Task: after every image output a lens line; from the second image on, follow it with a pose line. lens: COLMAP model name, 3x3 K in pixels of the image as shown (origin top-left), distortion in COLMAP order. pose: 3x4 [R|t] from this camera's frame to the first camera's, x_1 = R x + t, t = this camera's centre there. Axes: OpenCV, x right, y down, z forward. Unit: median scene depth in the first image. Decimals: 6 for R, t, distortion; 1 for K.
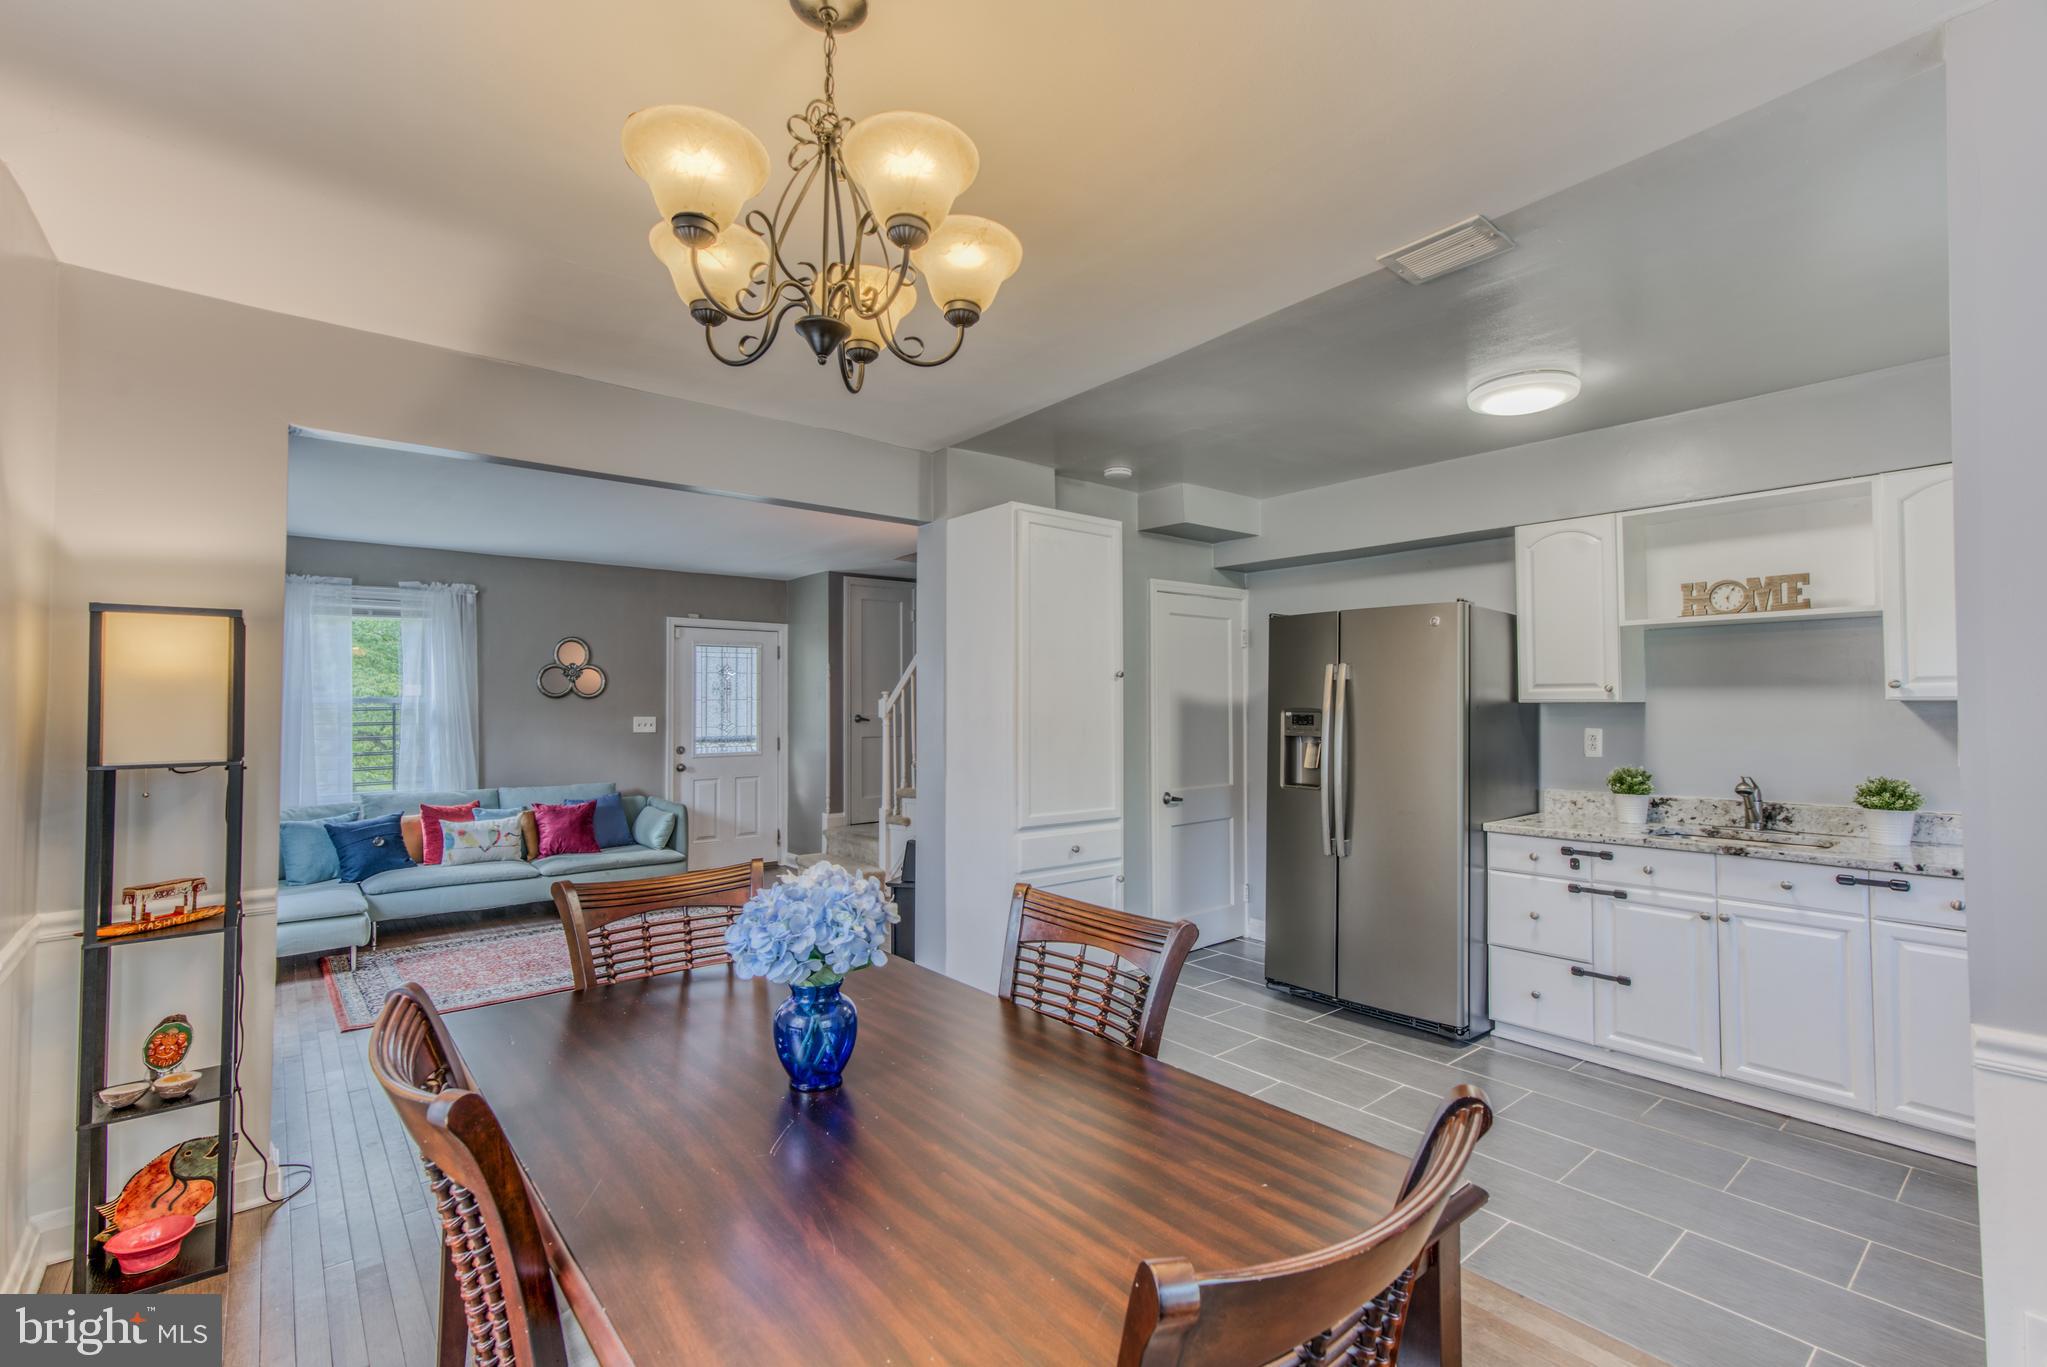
lens RADIAL K [[912.4, 0, 1006.6], [0, 912.4, 680.8], [0, 0, 1]] dist [-0.015271, 0.012853]
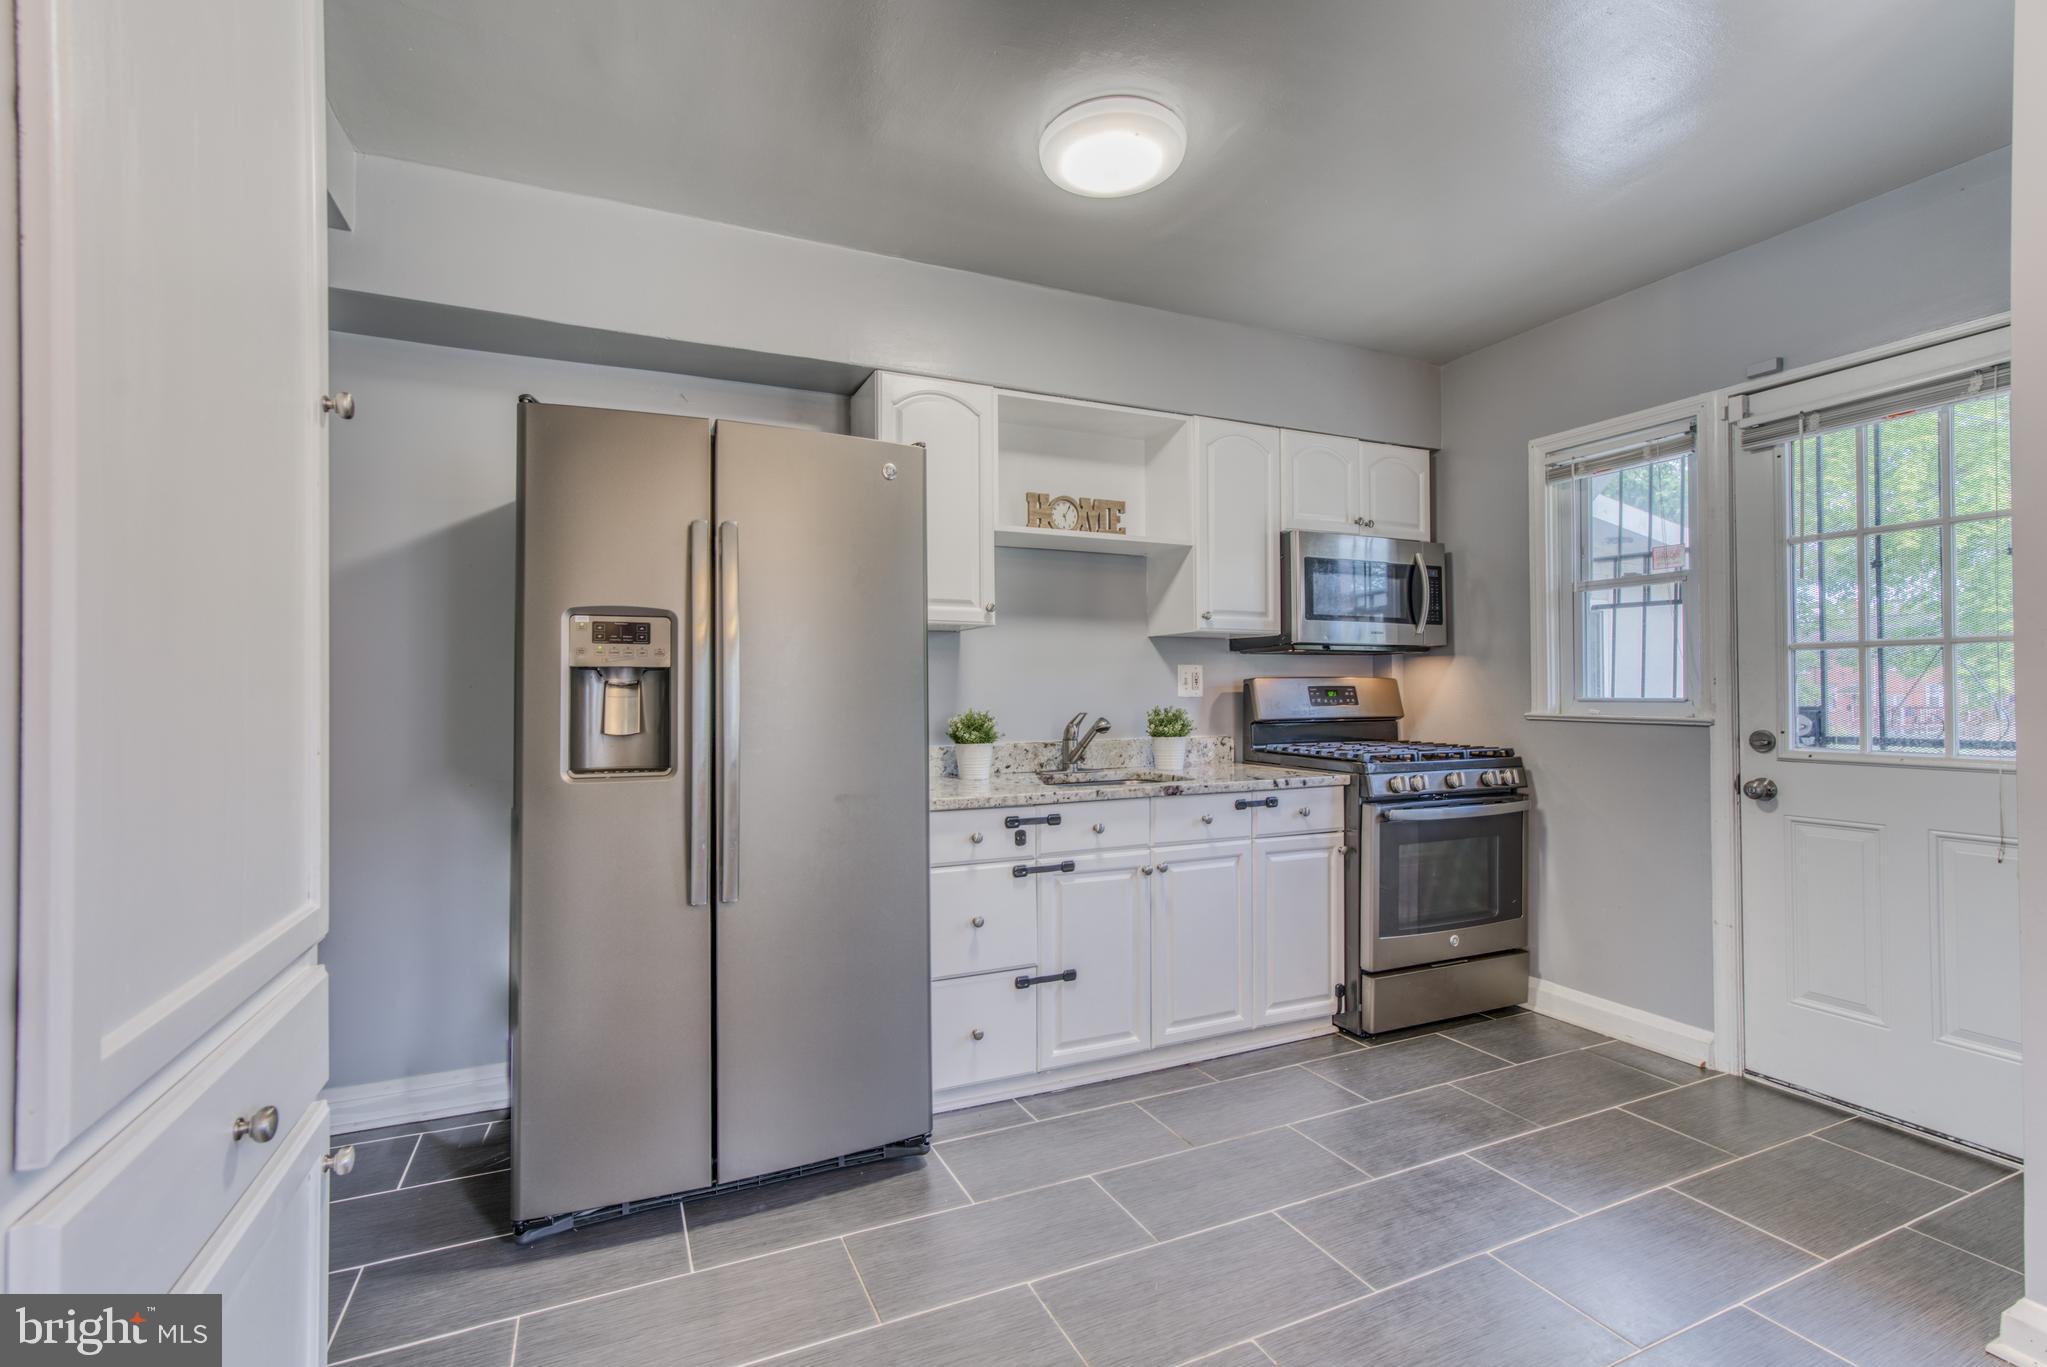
lens RADIAL K [[912.4, 0, 1006.6], [0, 912.4, 683.4], [0, 0, 1]] dist [-0.015271, 0.012853]
pose [[0.258514, 0.010063, 0.965955, -0.080587], [-0.023064, 0.999725, -0.004242, 0.069315], [-0.965732, -0.021182, 0.258675, 0.715038]]
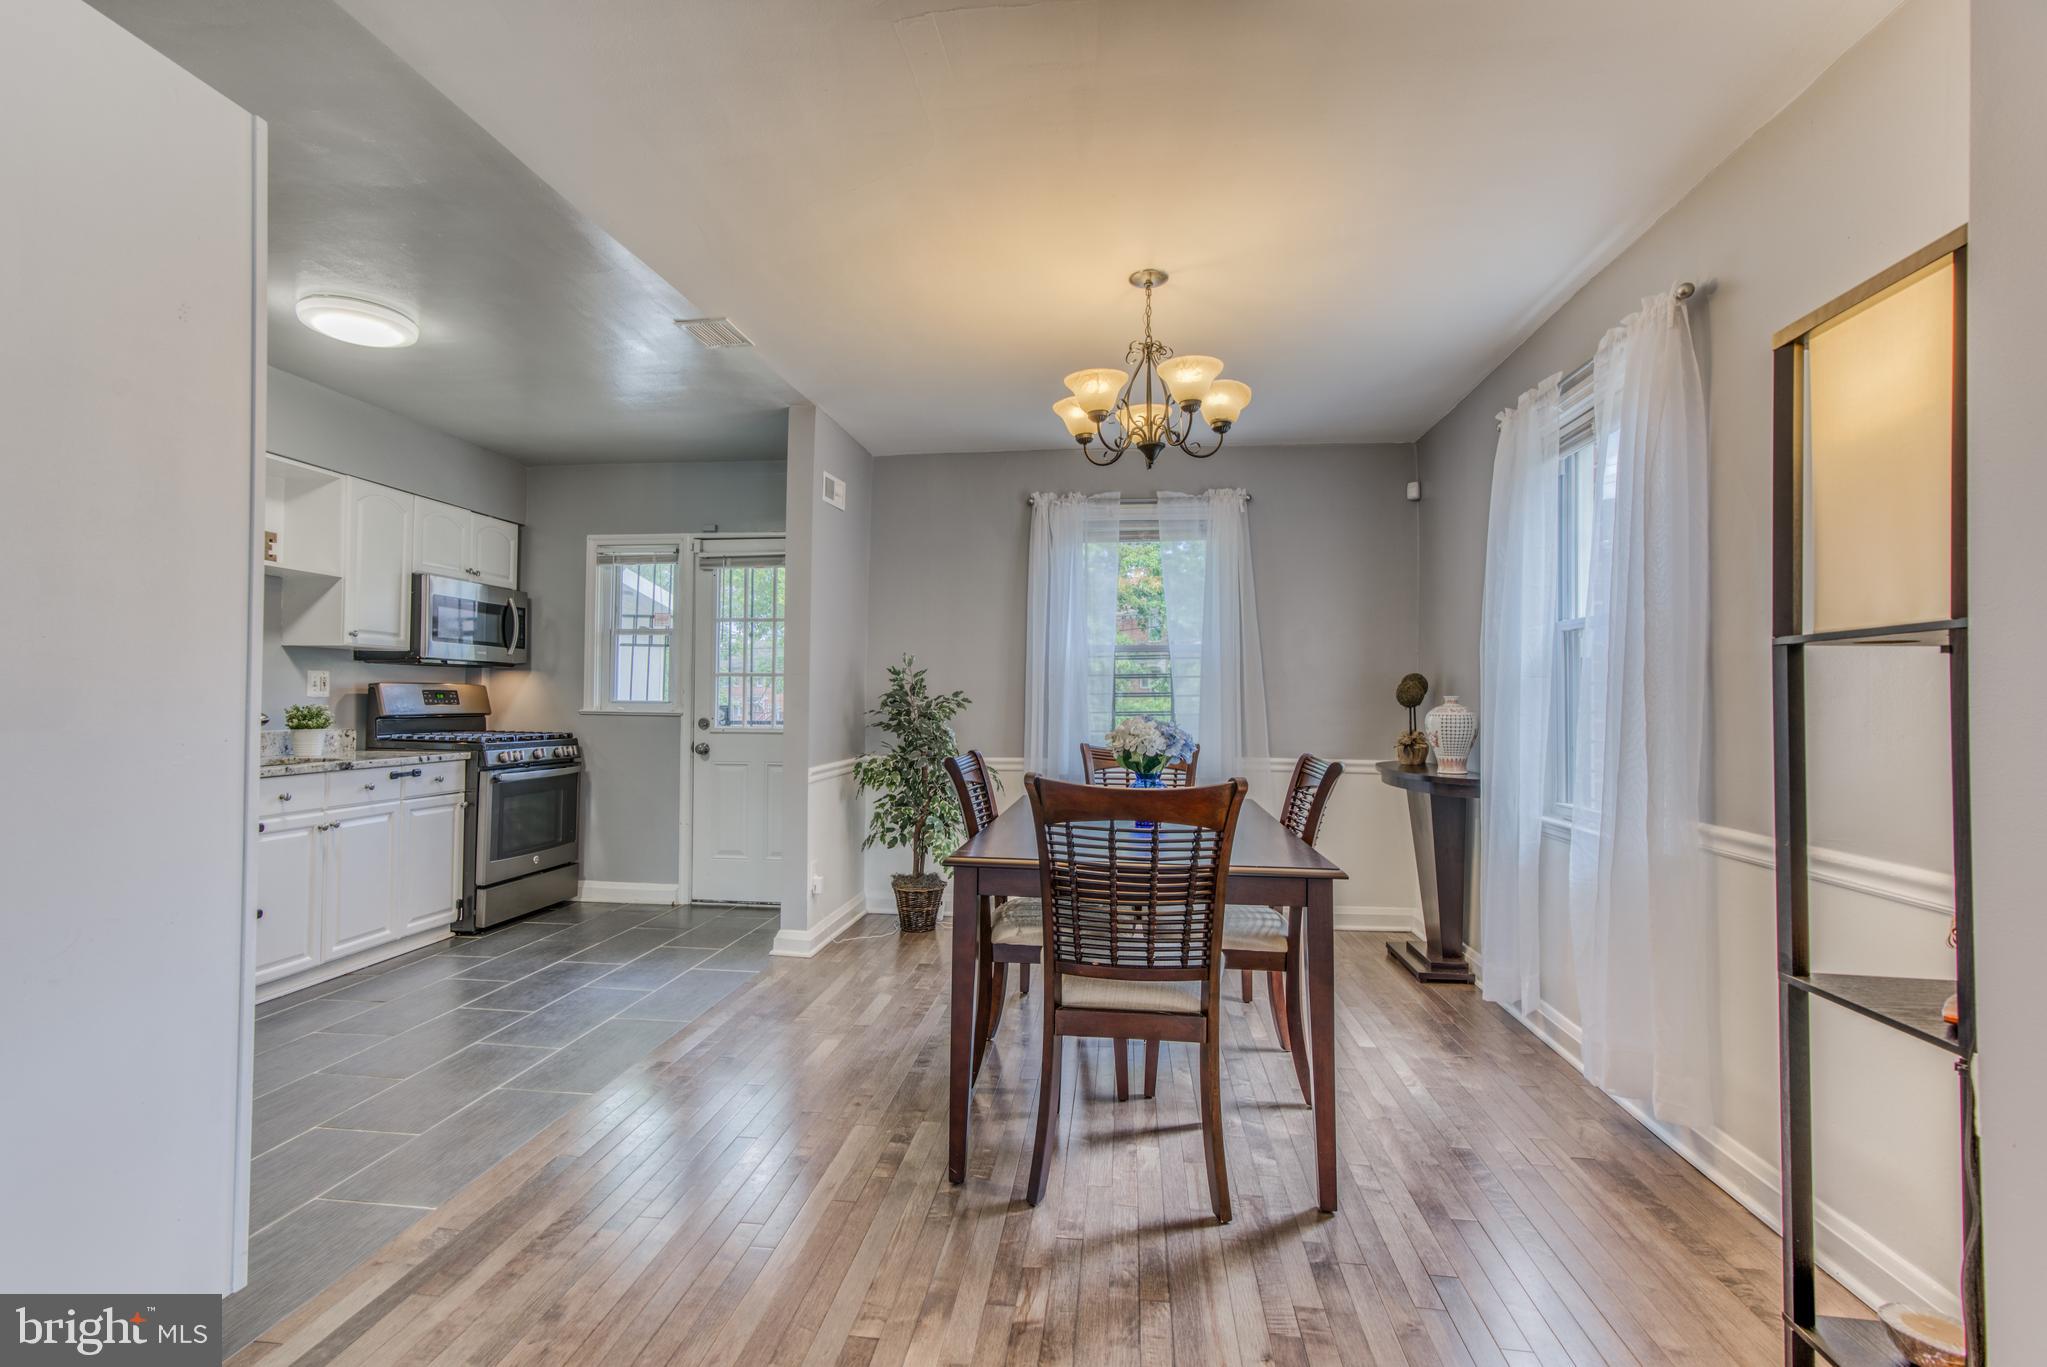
lens RADIAL K [[912.4, 0, 1013.8], [0, 912.4, 678.0], [0, 0, 1]] dist [-0.015271, 0.012853]
pose [[-0.693750, 0.015890, 0.720041, -0.511490], [-0.025600, 0.998581, -0.046702, 0.081258], [-0.719761, -0.050832, -0.692358, 0.924137]]
